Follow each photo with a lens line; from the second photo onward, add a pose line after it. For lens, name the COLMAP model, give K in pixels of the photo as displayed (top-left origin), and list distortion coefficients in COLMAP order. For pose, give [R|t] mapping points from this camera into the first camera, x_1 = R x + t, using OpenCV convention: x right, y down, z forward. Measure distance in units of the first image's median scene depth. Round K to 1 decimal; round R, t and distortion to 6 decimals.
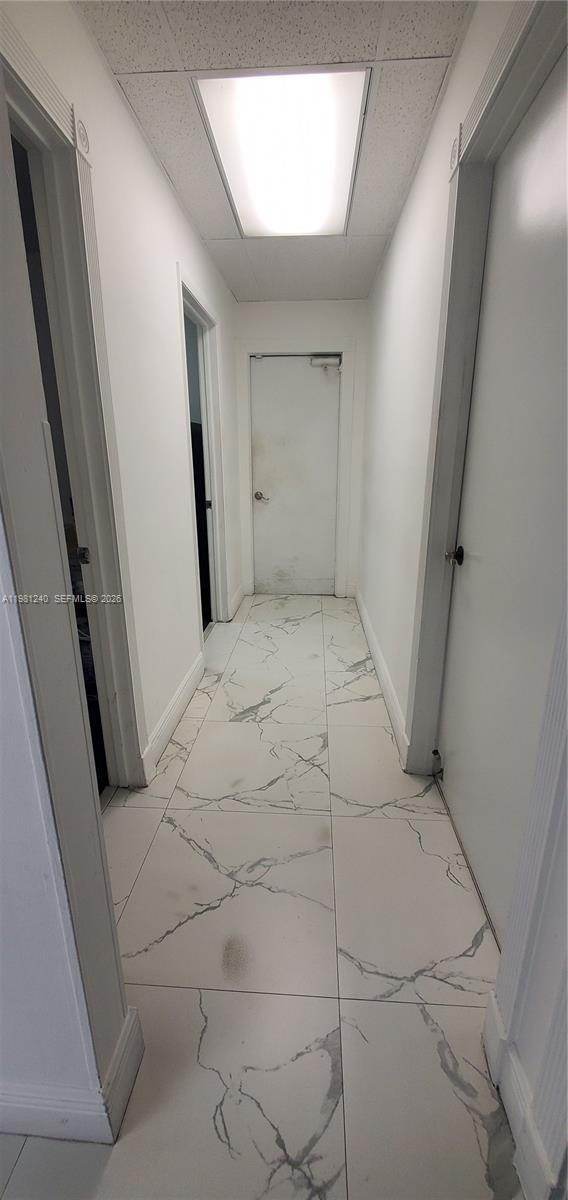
lens RADIAL K [[479.0, 0, 284.0], [0, 479.0, 600.0], [0, 0, 1]] dist [0.001765, 0.000594]
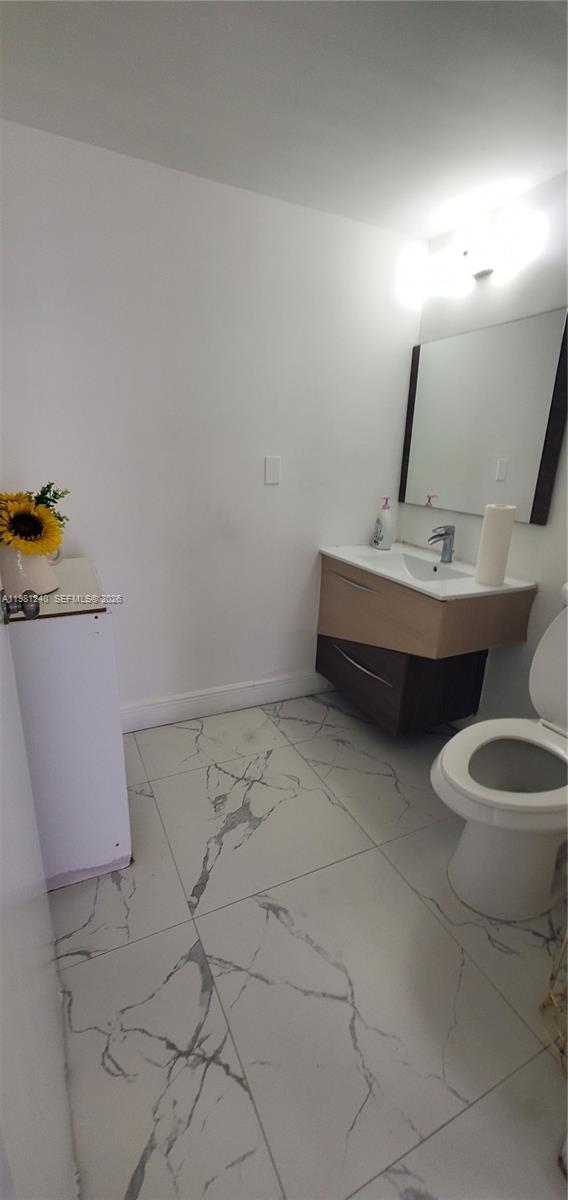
lens RADIAL K [[479.0, 0, 284.0], [0, 479.0, 600.0], [0, 0, 1]] dist [0.001765, 0.000594]
pose [[-0.871540, 0.121236, -0.475100, 0.162515], [-0.169333, 0.834915, 0.523683, -0.355680], [0.460157, 0.536860, -0.707132, 1.222035]]
